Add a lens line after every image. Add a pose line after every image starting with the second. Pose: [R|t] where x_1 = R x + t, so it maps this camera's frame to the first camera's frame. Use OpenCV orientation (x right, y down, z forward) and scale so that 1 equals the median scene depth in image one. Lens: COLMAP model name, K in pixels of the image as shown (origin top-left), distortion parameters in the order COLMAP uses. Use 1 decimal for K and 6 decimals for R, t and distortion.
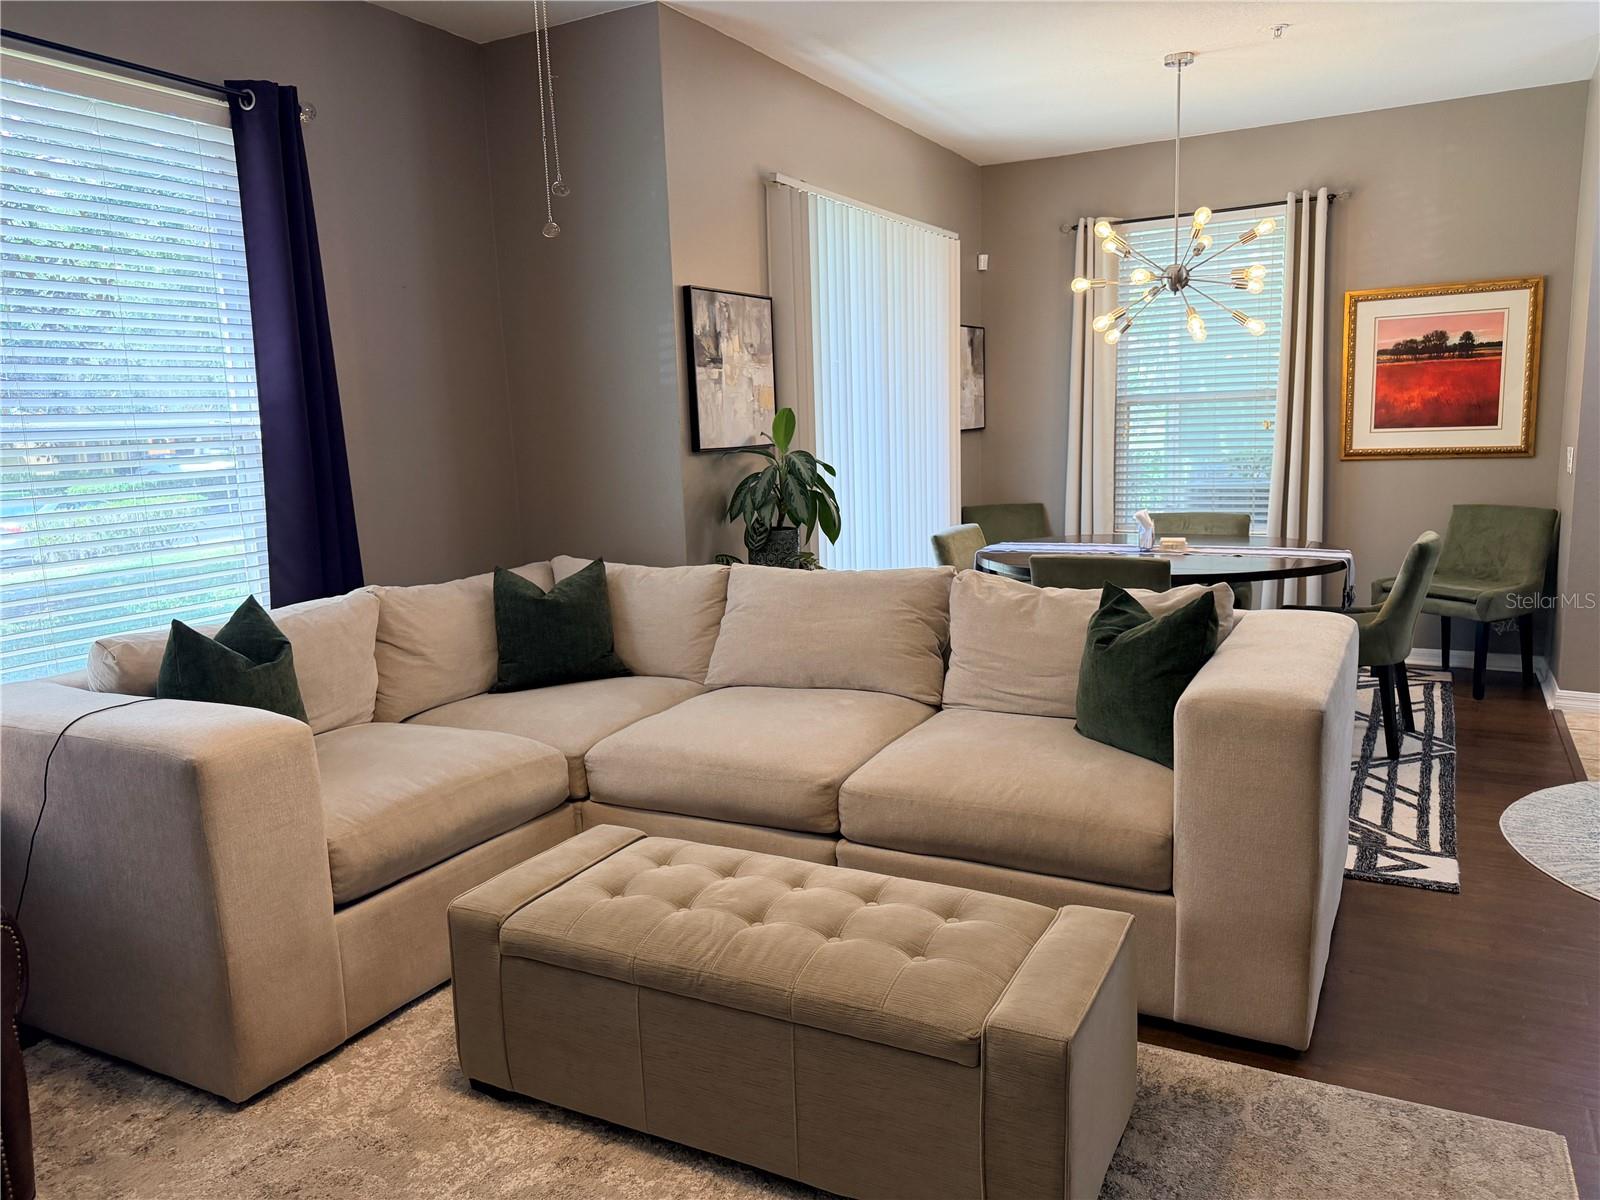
lens RADIAL K [[1133.9, 0, 802.2], [0, 1133.9, 595.1], [0, 0, 1]] dist [0.000527, 0.001069]
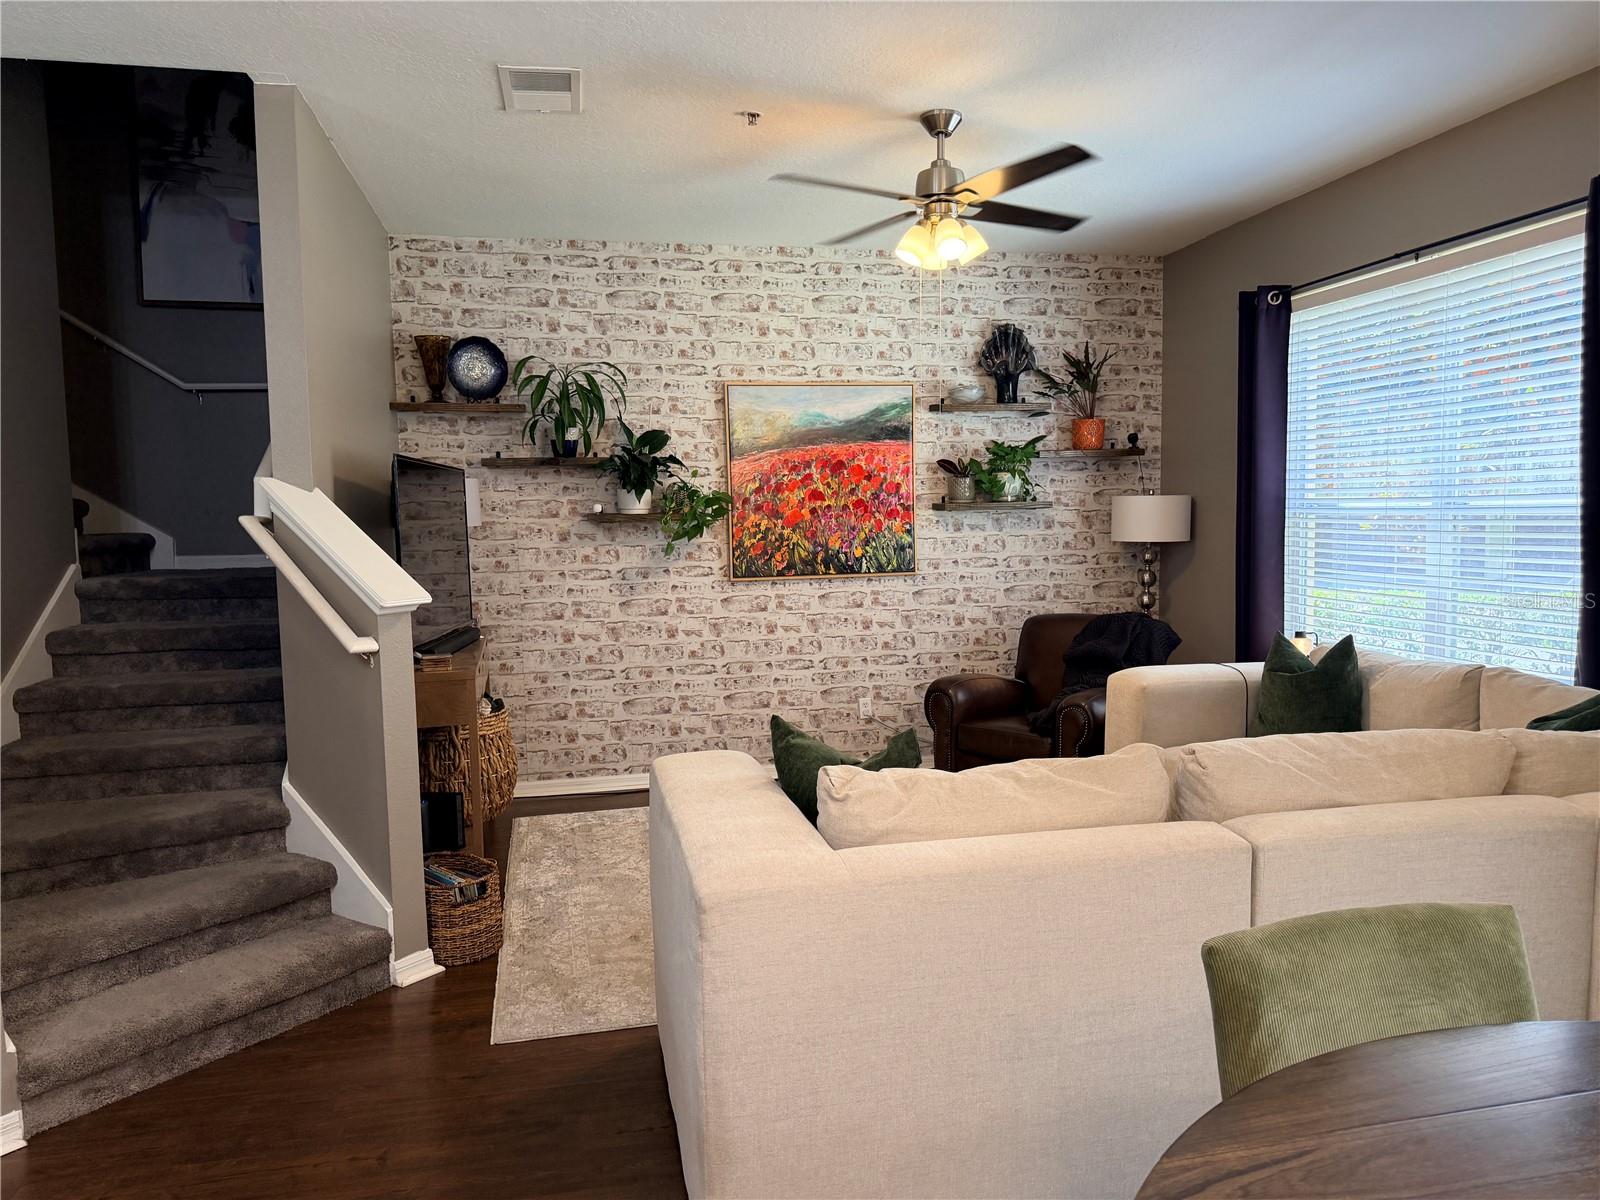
lens RADIAL K [[1133.9, 0, 802.6], [0, 1133.9, 602.8], [0, 0, 1]] dist [0.000527, 0.001069]
pose [[-0.764939, 0.086004, -0.638335, 0.836276], [-0.069592, 0.974209, 0.214650, -0.266082], [0.640332, 0.208617, -0.739225, 1.492718]]
